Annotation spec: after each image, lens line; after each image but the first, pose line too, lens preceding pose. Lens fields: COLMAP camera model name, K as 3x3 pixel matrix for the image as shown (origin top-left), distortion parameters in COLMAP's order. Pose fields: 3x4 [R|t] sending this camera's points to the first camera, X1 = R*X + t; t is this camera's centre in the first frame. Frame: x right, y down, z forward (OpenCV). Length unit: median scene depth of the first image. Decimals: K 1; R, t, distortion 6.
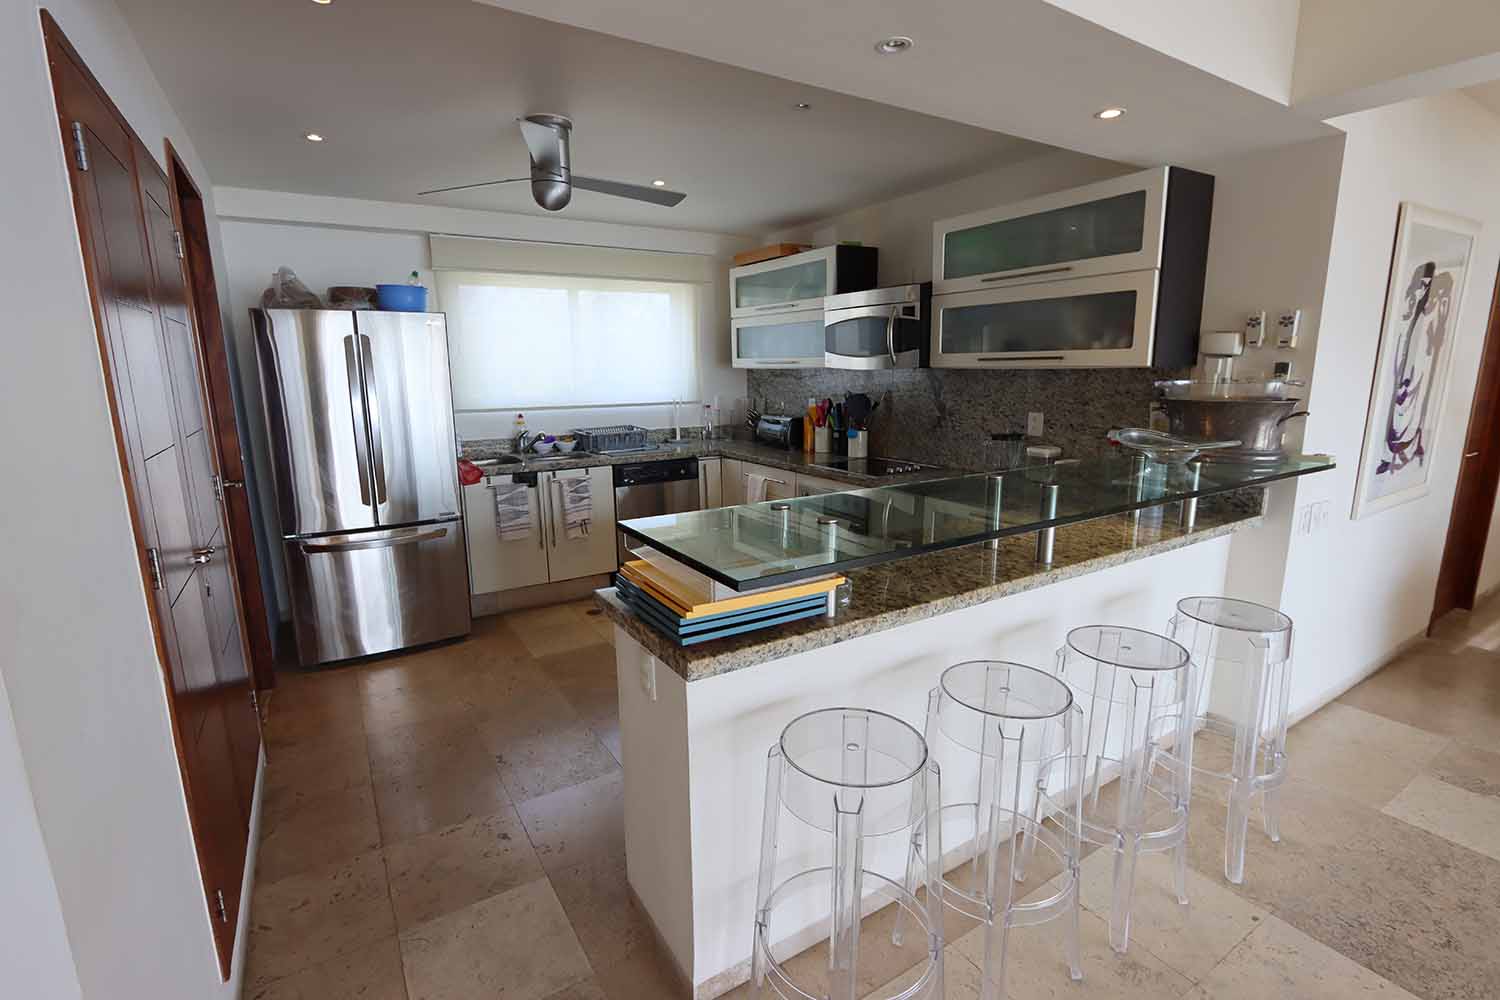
lens RADIAL K [[692.2, 0, 750.2], [0, 692.2, 500.0], [0, 0, 1]] dist [-0.004299, -0.000412]
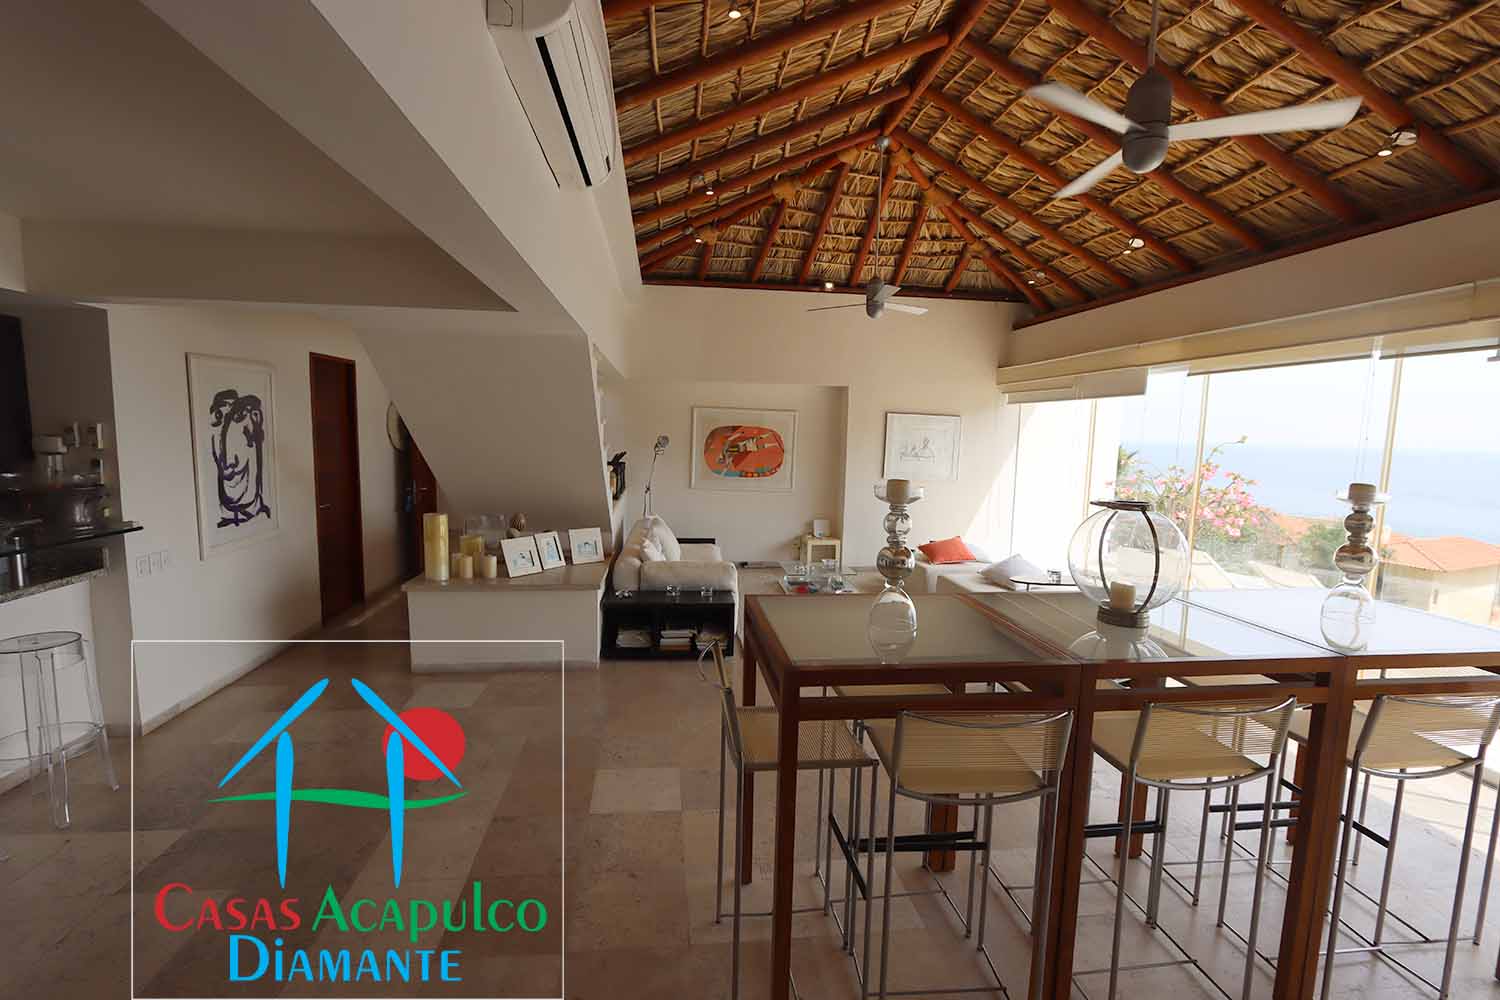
lens RADIAL K [[692.2, 0, 748.4], [0, 692.2, 502.1], [0, 0, 1]] dist [-0.004299, -0.000412]
pose [[0.426872, -0.078606, 0.900889, 0.058537], [0.148667, 0.988761, 0.015829, 0.060533], [-0.892008, 0.127175, 0.433760, -0.742879]]
